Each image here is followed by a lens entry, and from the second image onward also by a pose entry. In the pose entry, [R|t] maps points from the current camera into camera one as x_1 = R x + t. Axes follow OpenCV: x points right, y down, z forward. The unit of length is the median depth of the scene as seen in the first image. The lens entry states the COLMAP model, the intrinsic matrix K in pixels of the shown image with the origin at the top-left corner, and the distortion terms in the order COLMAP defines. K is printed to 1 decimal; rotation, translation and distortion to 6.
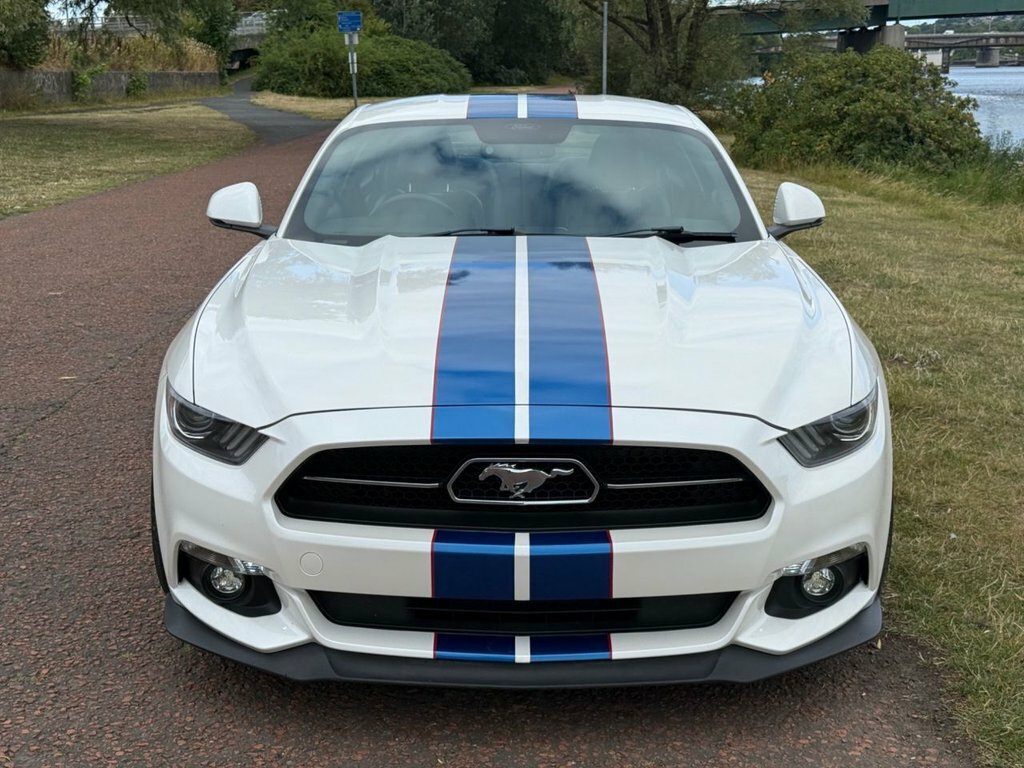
lens RADIAL K [[1423.8, 0, 512.4], [0, 1423.8, 390.2], [0, 0, 1]] dist [0.150916, 0.000000]
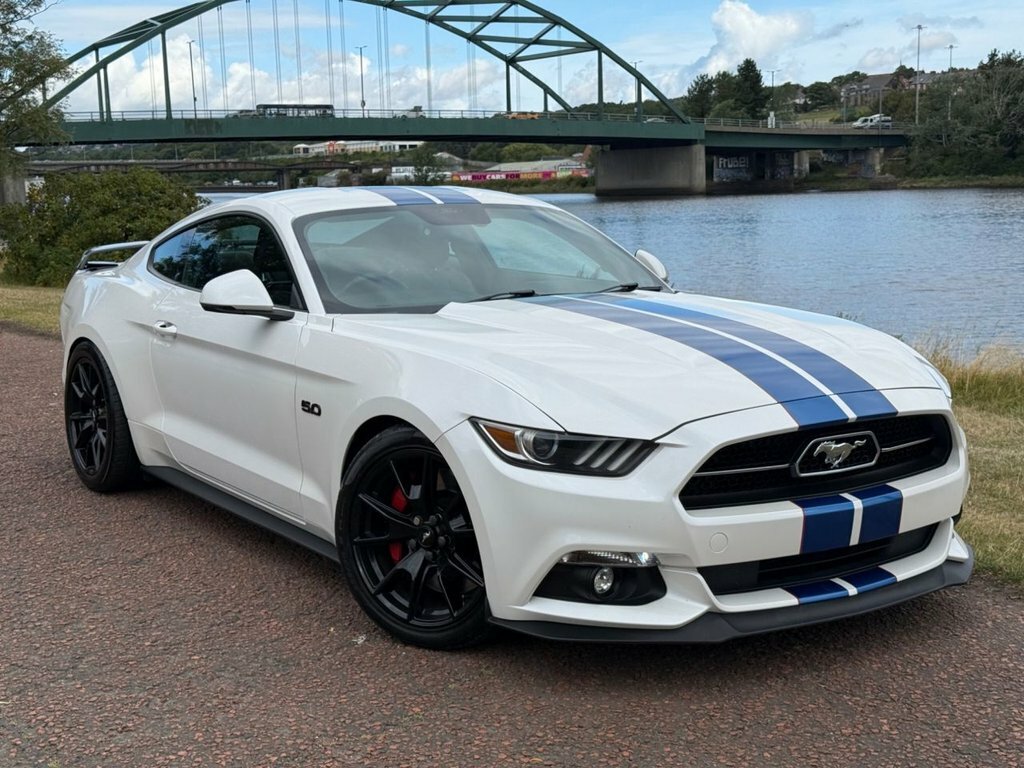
lens RADIAL K [[1423.8, 0, 510.7], [0, 1423.8, 378.6], [0, 0, 1]] dist [0.150916, 0.000000]
pose [[0.838237, -0.094539, 0.537048, -0.921086], [0.142829, 0.988538, -0.048913, 0.017649], [-0.526268, 0.117707, 0.842132, 0.051361]]
